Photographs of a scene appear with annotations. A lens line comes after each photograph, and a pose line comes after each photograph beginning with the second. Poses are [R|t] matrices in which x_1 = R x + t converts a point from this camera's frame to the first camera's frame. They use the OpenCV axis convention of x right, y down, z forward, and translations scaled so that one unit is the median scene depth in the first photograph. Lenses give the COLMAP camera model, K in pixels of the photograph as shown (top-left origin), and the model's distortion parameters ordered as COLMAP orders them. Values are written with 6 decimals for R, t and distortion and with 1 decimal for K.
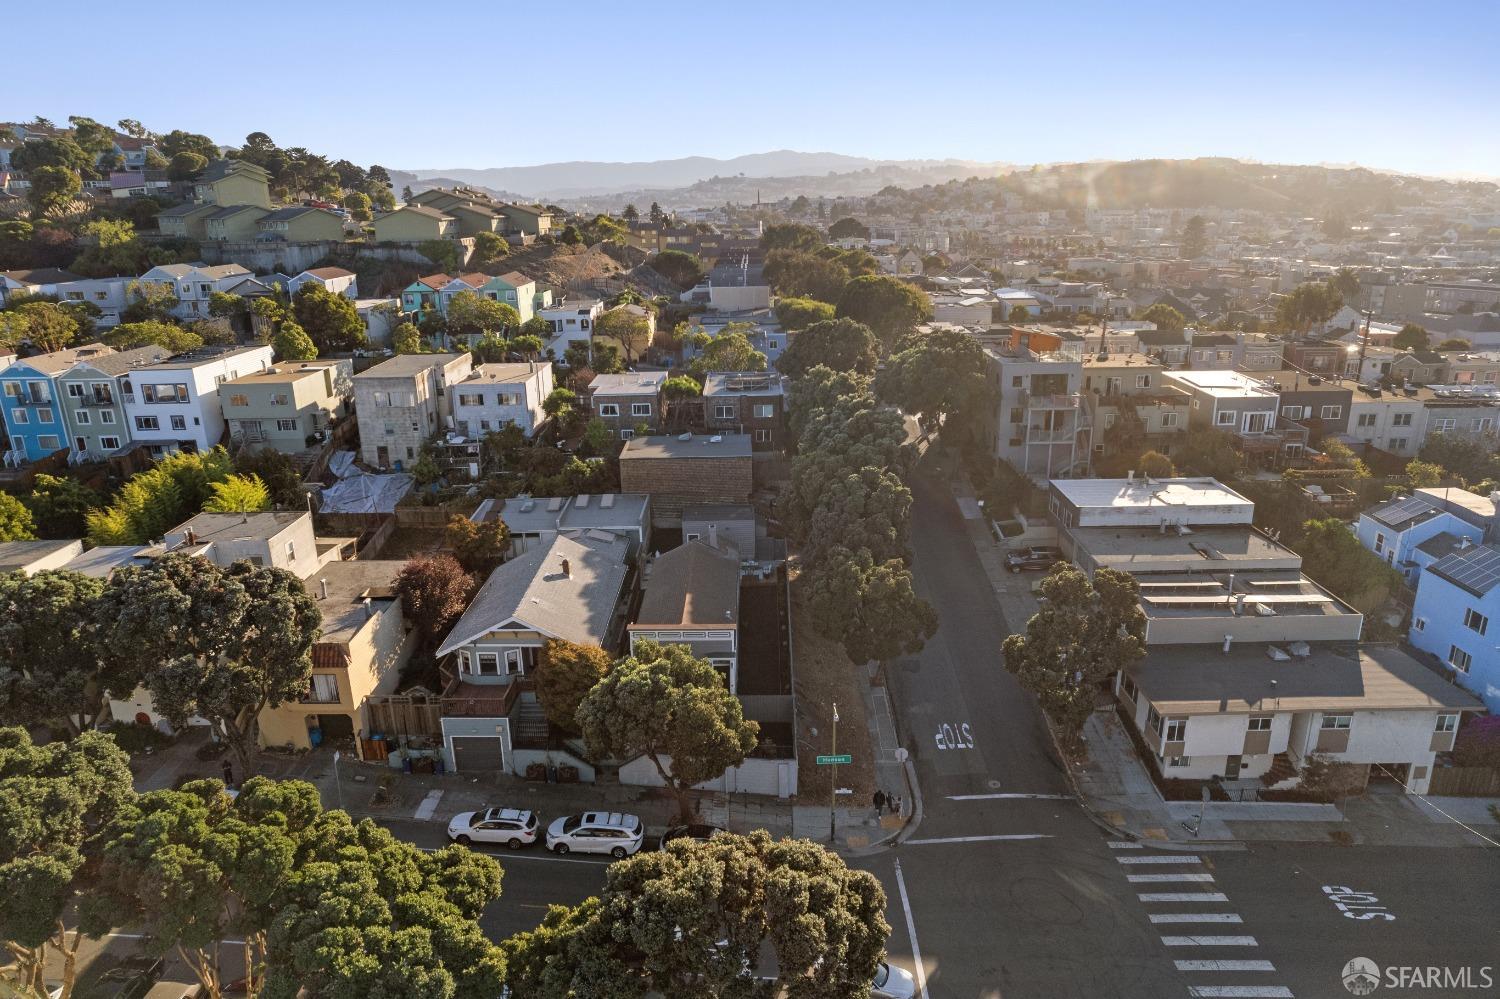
lens RADIAL K [[946.5, 0, 750.0], [0, 946.5, 499.5], [0, 0, 1]] dist [-0.046238, 0.001412]
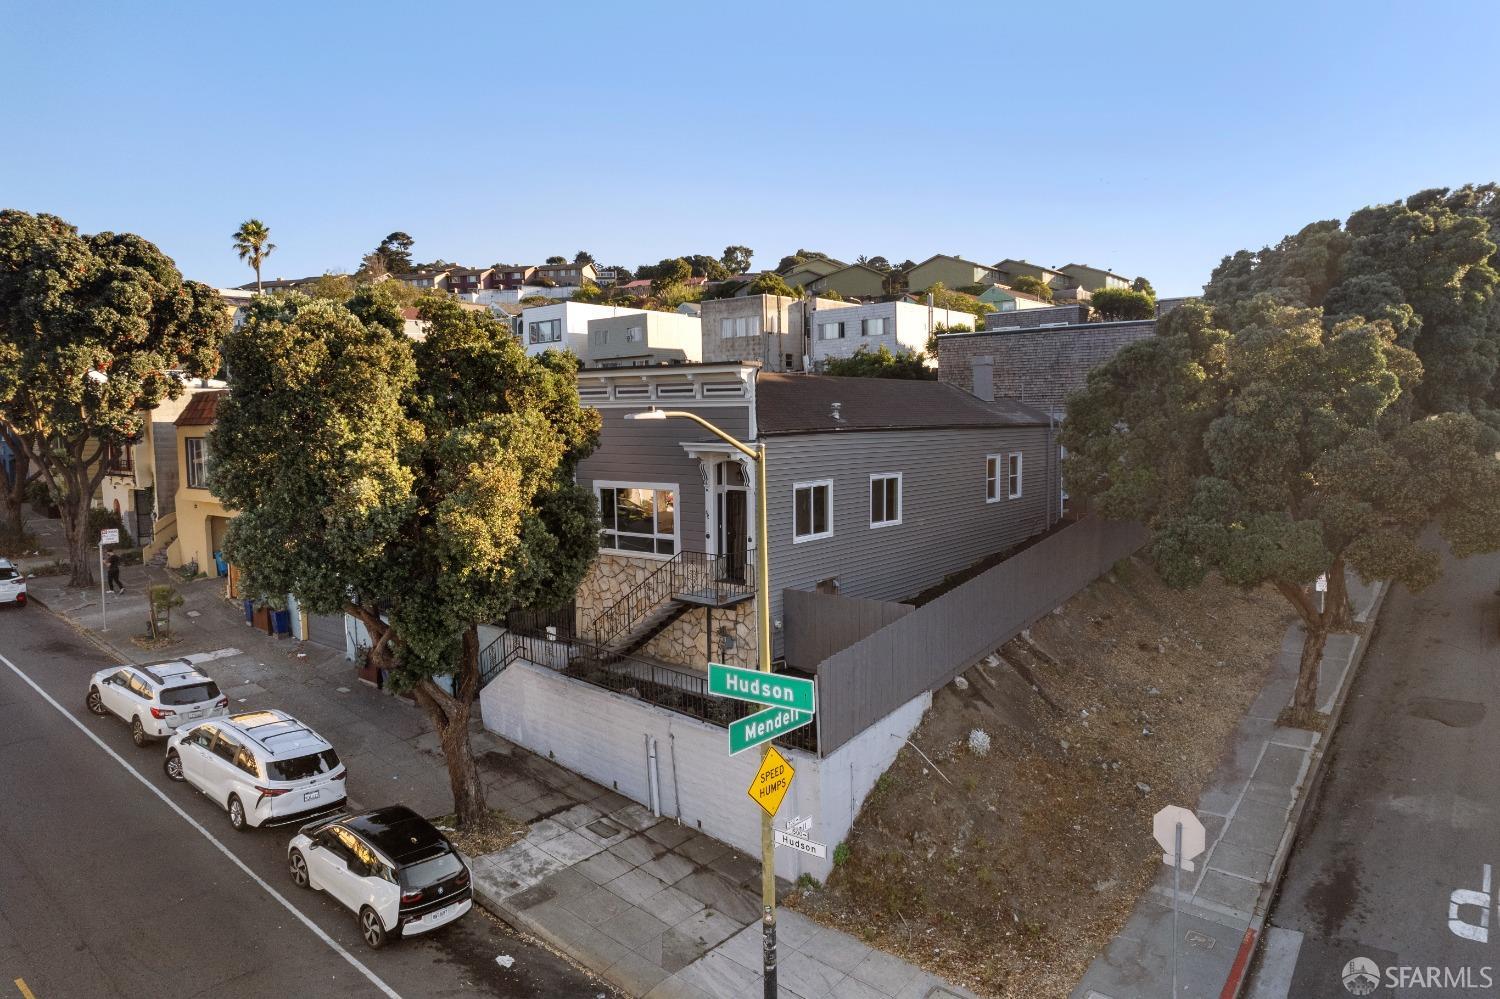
lens RADIAL K [[946.7, 0, 750.7], [0, 946.7, 510.0], [0, 0, 1]] dist [-0.058582, 0.042990]
pose [[0.775767, 0.064177, -0.627747, 0.132934], [-0.187721, 0.973246, -0.132485, 0.144984], [0.602450, 0.220619, 0.767060, 0.438005]]
